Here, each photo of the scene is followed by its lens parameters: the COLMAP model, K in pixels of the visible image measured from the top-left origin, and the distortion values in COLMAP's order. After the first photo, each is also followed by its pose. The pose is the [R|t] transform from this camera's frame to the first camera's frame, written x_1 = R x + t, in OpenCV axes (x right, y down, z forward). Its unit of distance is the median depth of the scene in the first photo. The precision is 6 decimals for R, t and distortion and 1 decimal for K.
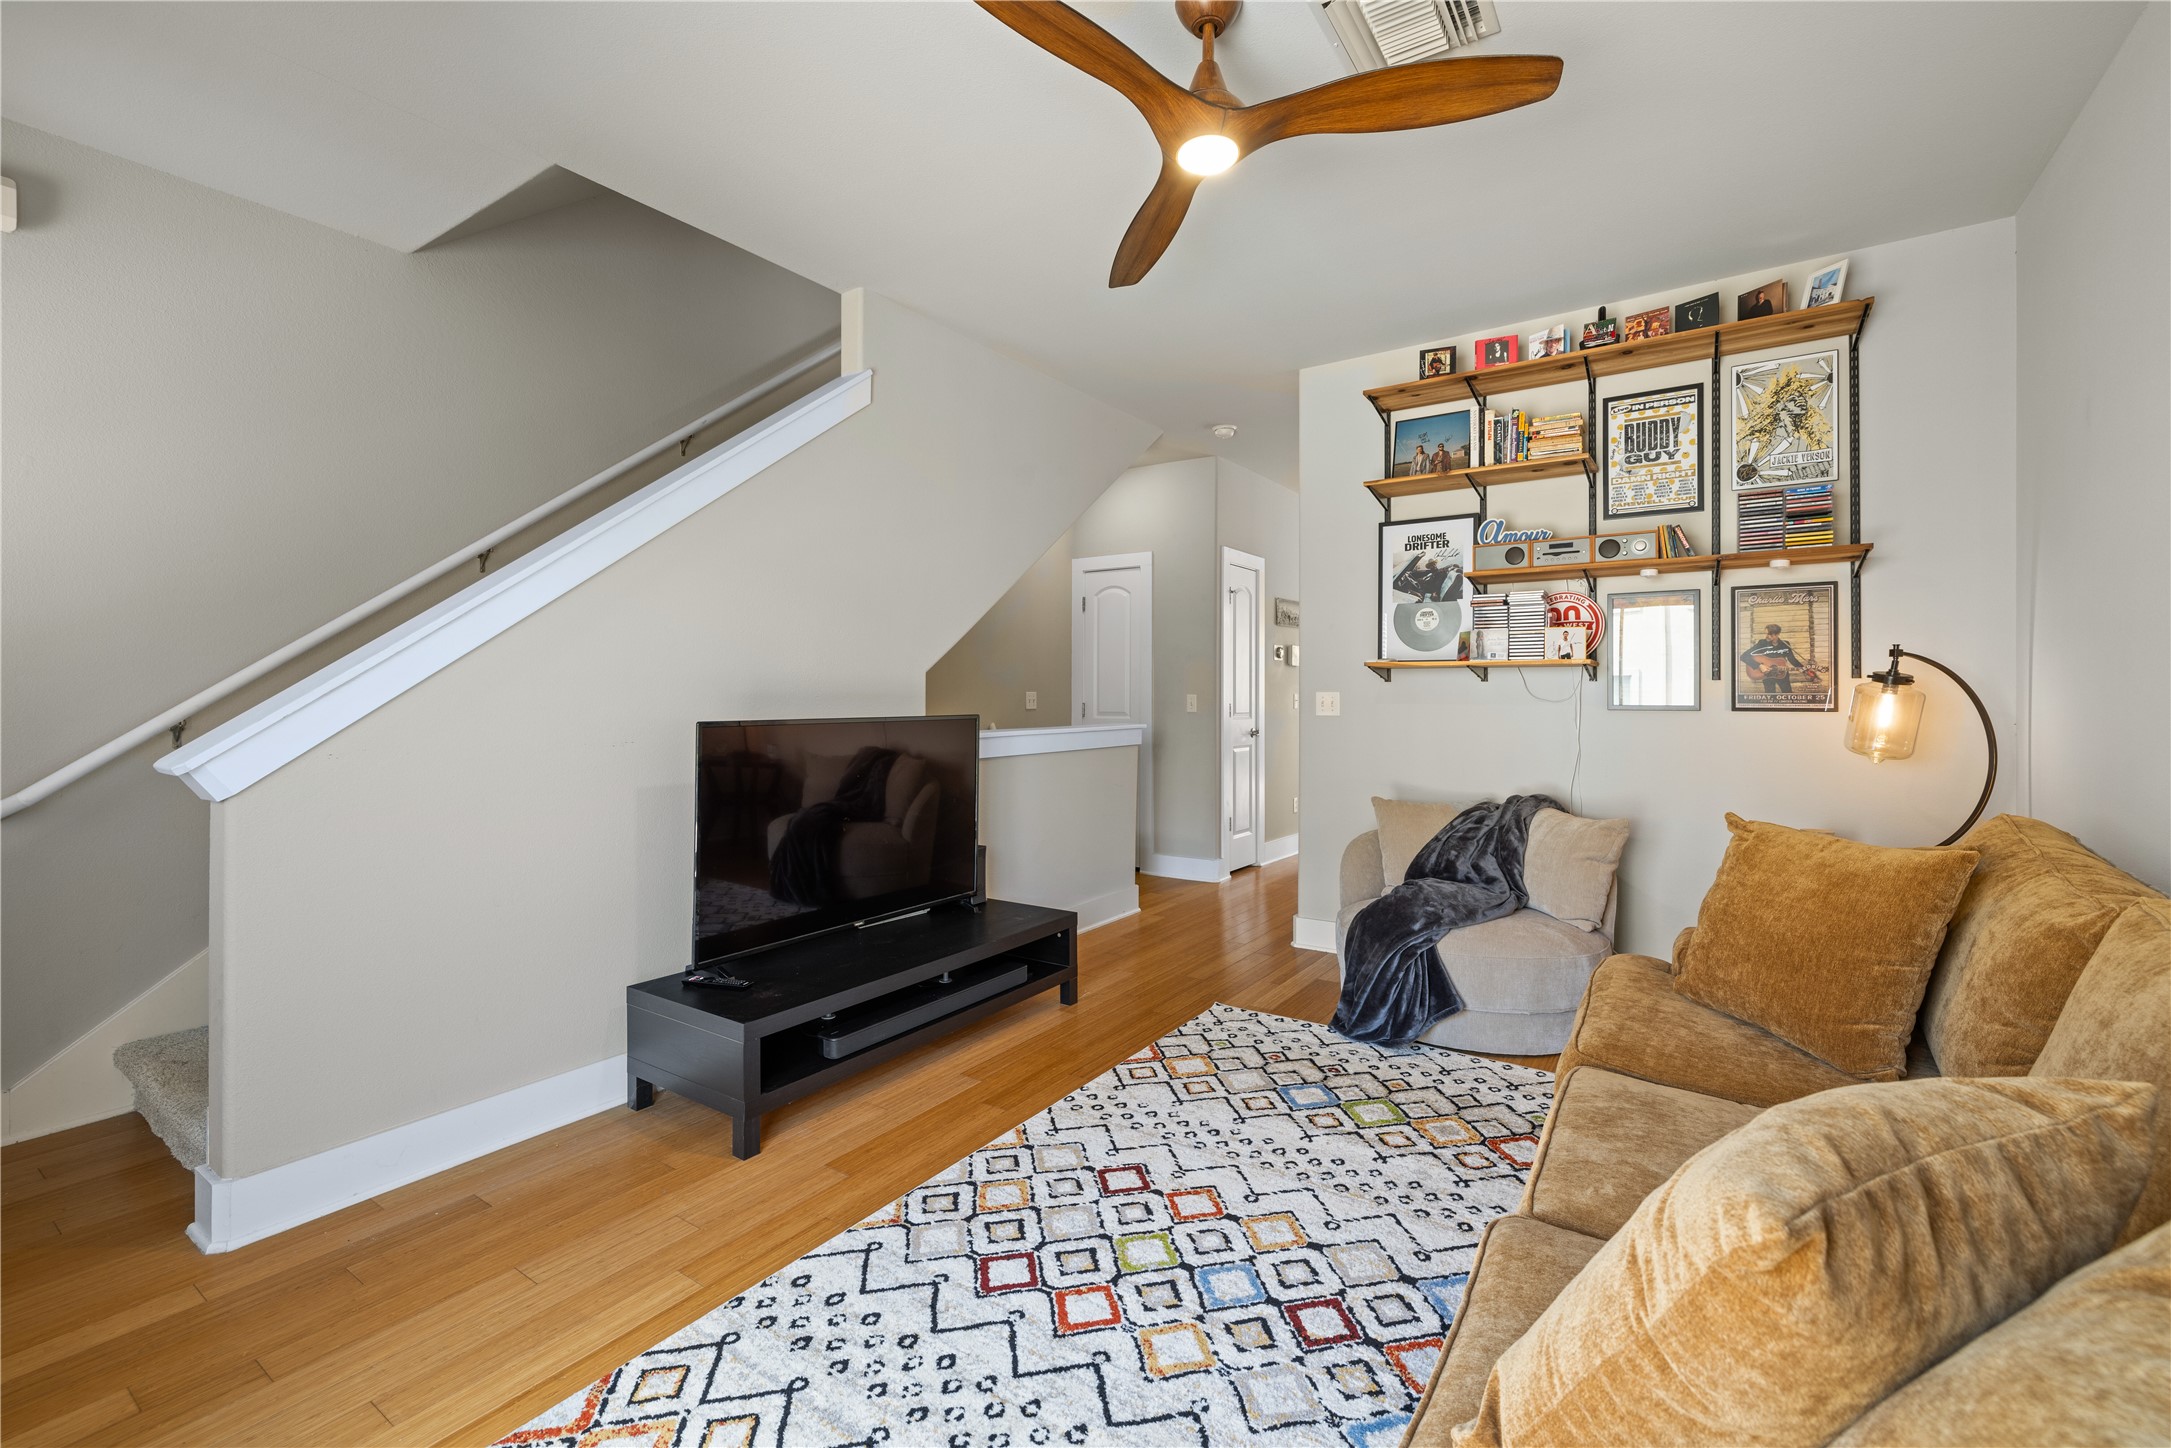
lens RADIAL K [[929.6, 0, 1082.9], [0, 929.6, 701.5], [0, 0, 1]] dist [-0.002844, -0.000175]
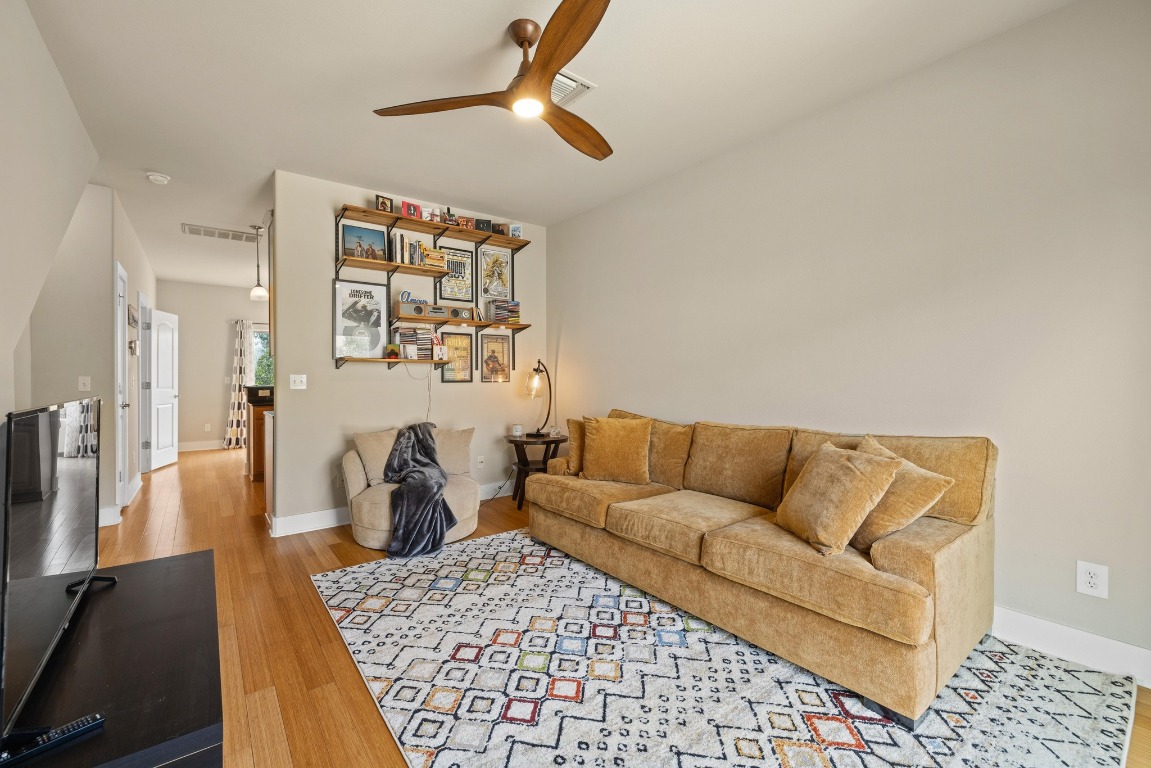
lens RADIAL K [[483.7, 0, 570.5], [0, 483.7, 380.8], [0, 0, 1]] dist [0.001745, 0.000048]
pose [[0.312836, -0.009864, 0.949756, -0.621040], [0.008155, 0.999937, 0.007699, -0.002720], [-0.949772, 0.005337, 0.312897, 0.433155]]
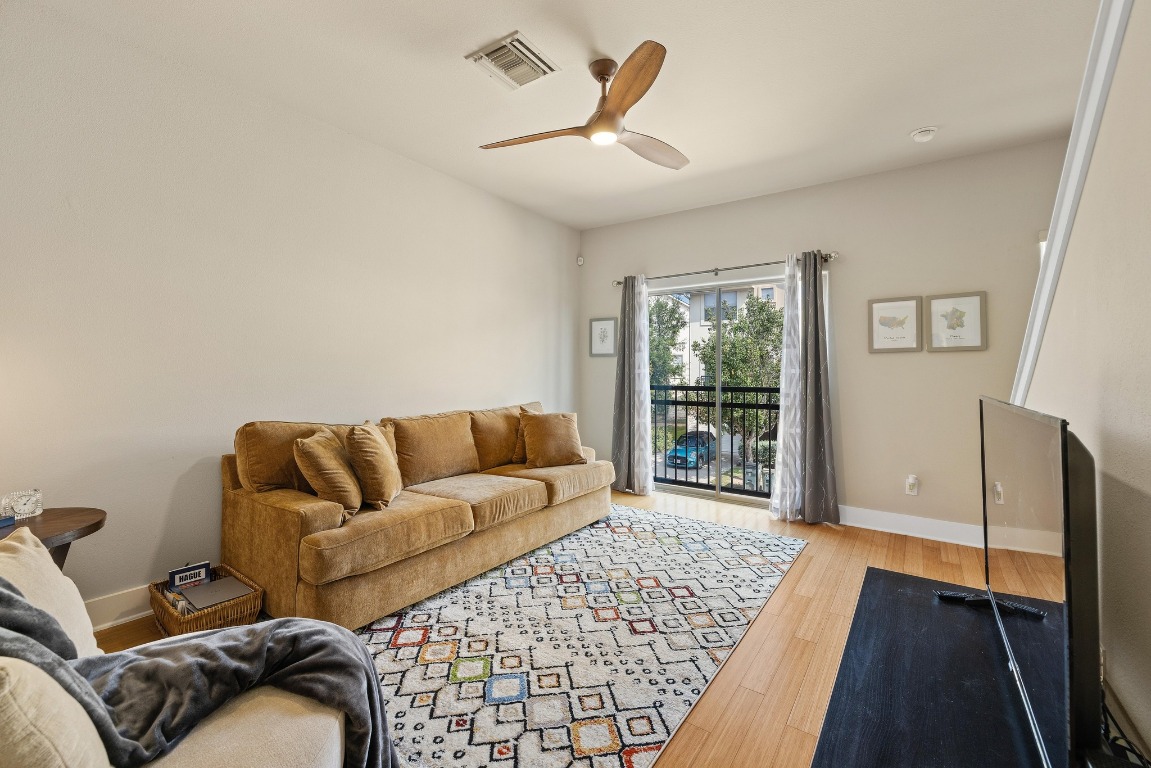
lens RADIAL K [[483.7, 0, 570.4], [0, 483.7, 378.7], [0, 0, 1]] dist [0.001745, 0.000048]
pose [[-0.999718, -0.007561, 0.022493, 0.142476], [-0.007150, 0.999807, 0.018312, -0.009072], [-0.022627, 0.018146, -0.999579, 1.632307]]
